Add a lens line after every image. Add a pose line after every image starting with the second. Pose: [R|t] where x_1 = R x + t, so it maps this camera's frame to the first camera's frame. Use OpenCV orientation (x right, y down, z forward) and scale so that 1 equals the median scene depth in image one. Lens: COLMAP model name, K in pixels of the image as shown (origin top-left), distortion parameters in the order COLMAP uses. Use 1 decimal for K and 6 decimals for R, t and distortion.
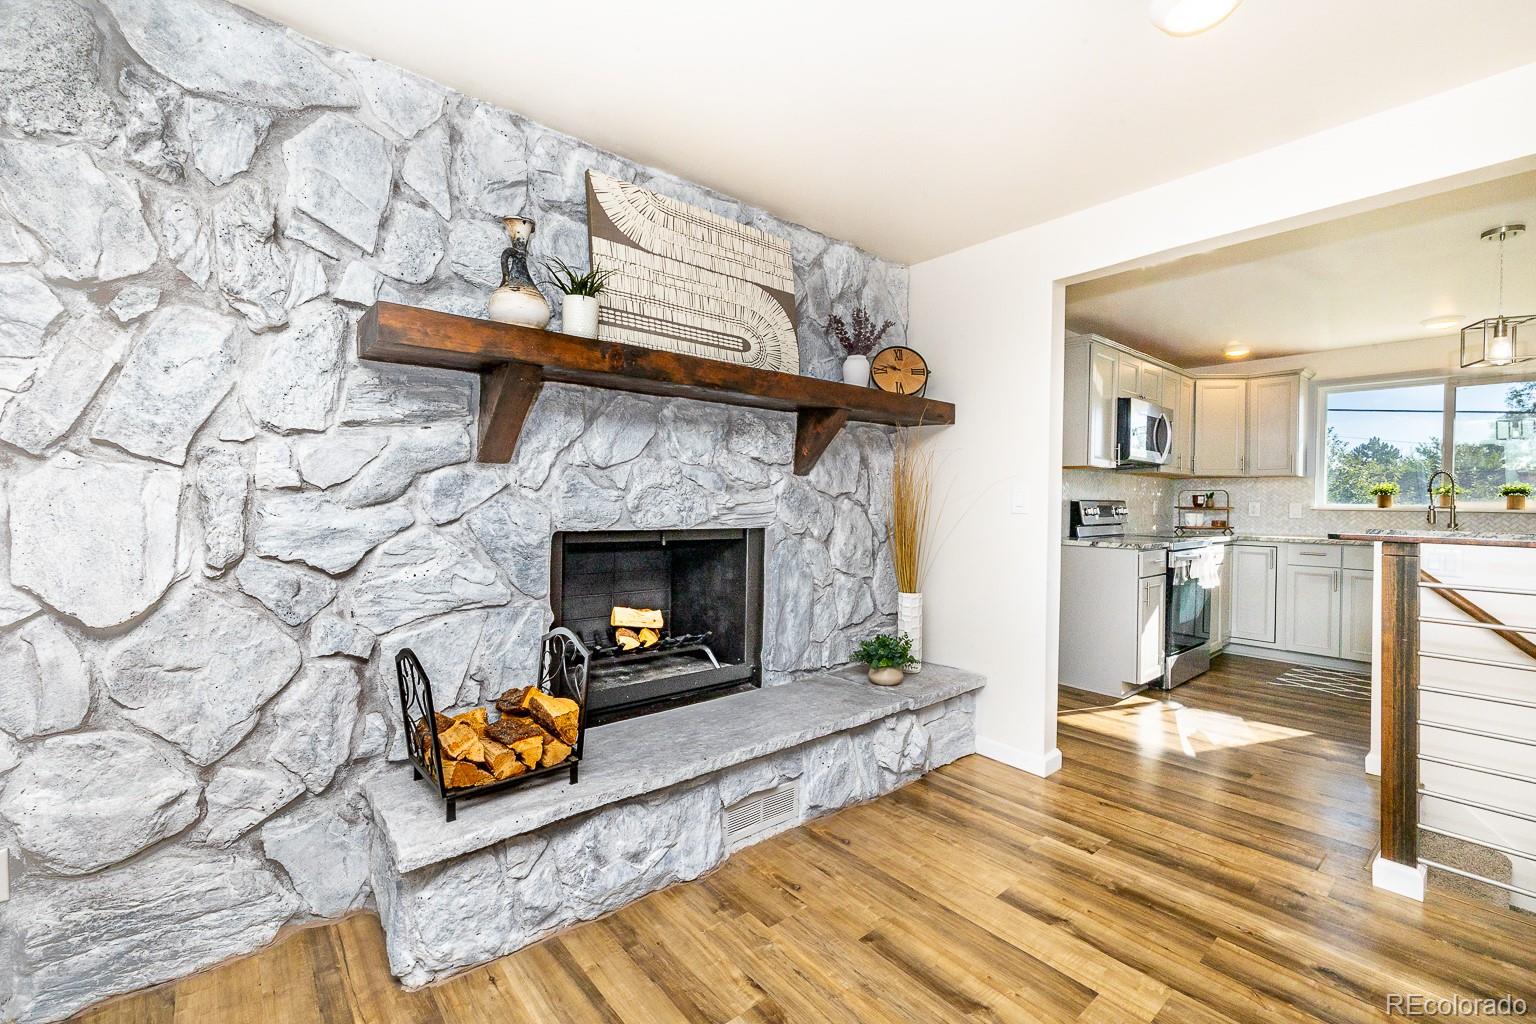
lens RADIAL K [[647.4, 0, 763.9], [0, 647.4, 504.9], [0, 0, 1]] dist [0.002800, -0.000693]
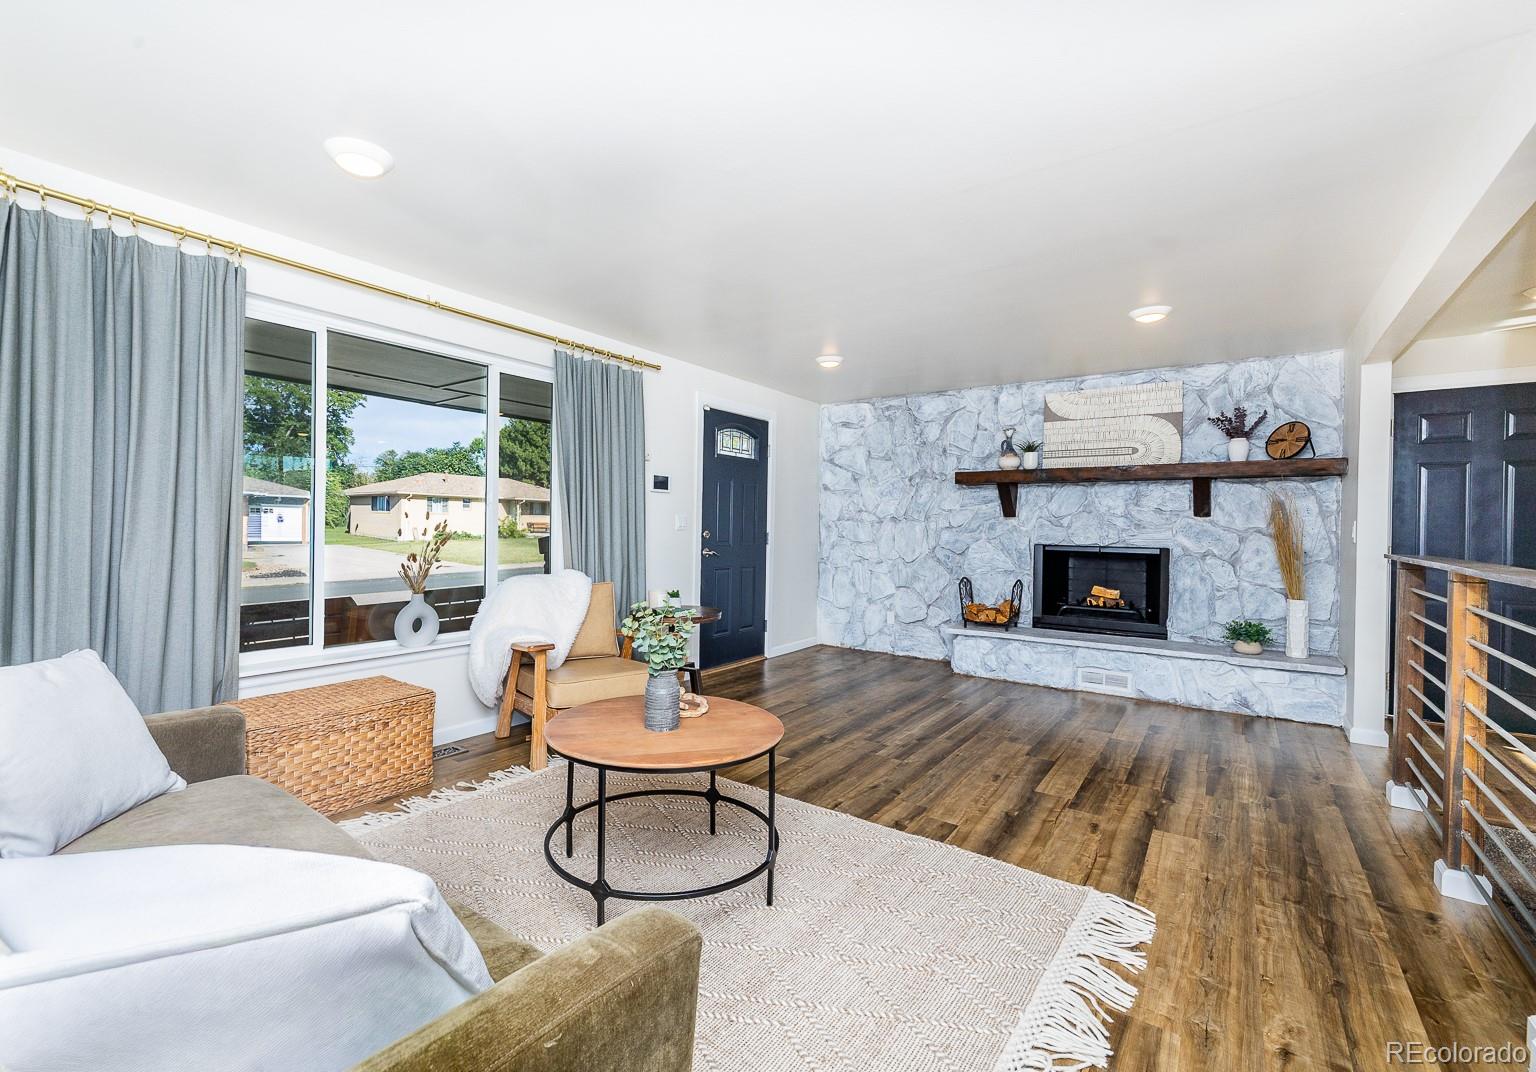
lens RADIAL K [[676.6, 0, 729.4], [0, 676.6, 532.2], [0, 0, 1]] dist [0.001646, 0.000580]
pose [[0.232358, 0.000392, -0.972630, 2.010245], [-0.017270, 0.999844, -0.003723, 0.026610], [0.972477, 0.017662, 0.232328, -0.758954]]
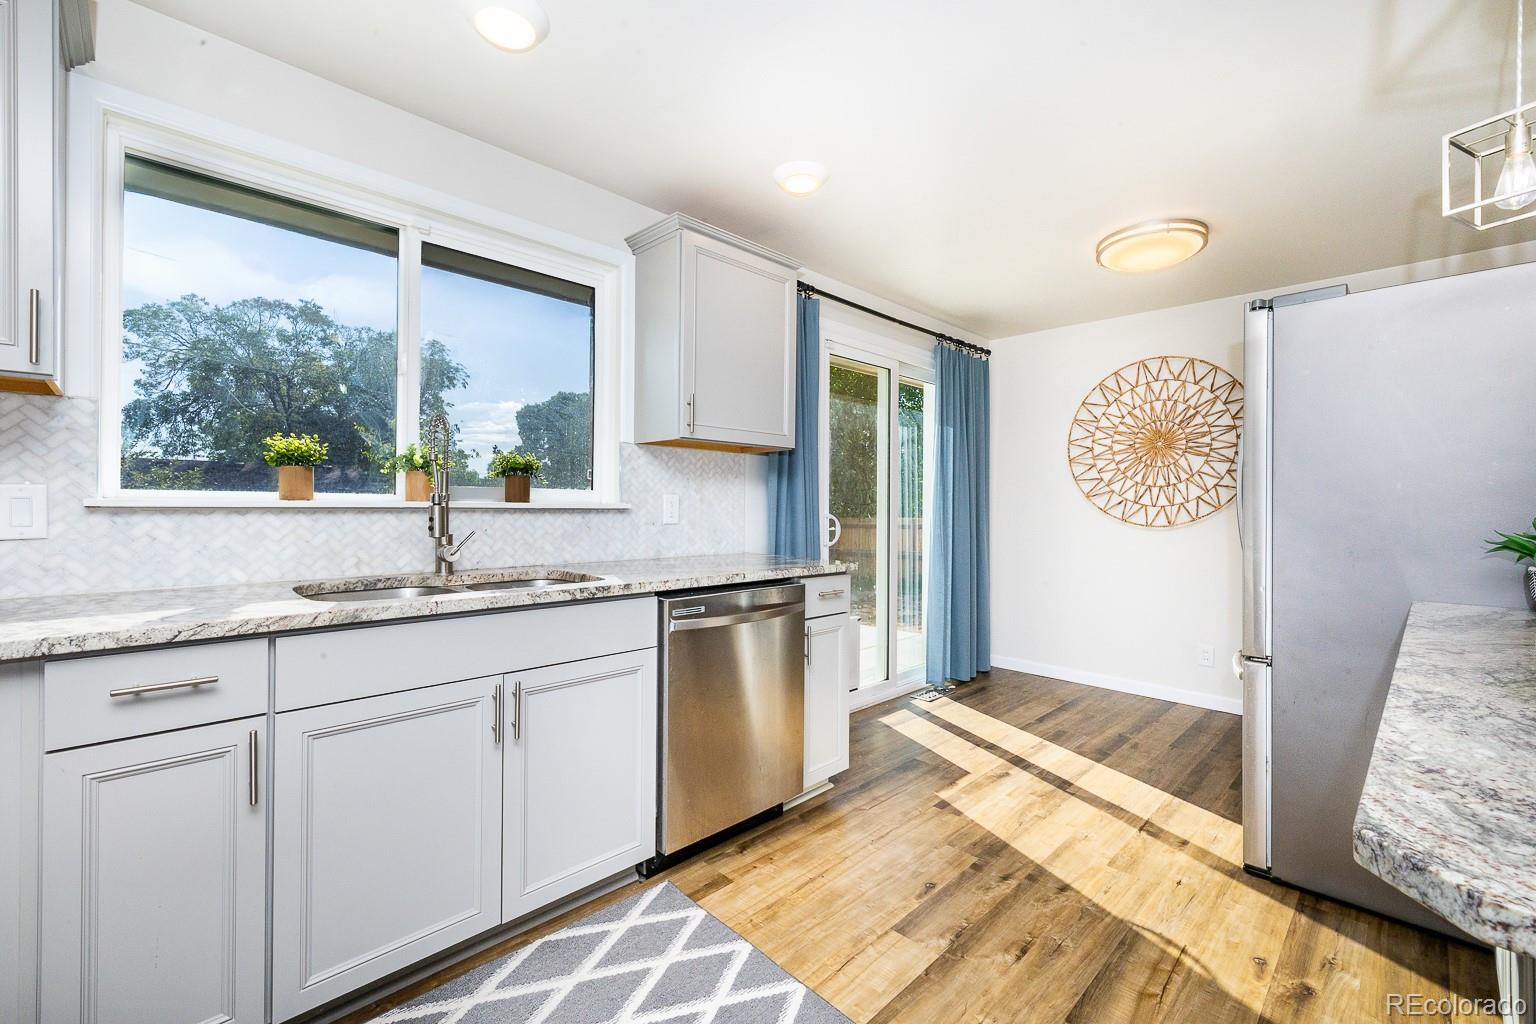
lens RADIAL K [[647.4, 0, 763.9], [0, 647.4, 504.9], [0, 0, 1]] dist [0.002800, -0.000693]
pose [[-0.072789, -0.014204, 0.997246, 1.320933], [-0.002567, 0.999898, 0.014054, 0.002891], [-0.997344, -0.001537, -0.072818, 1.795854]]
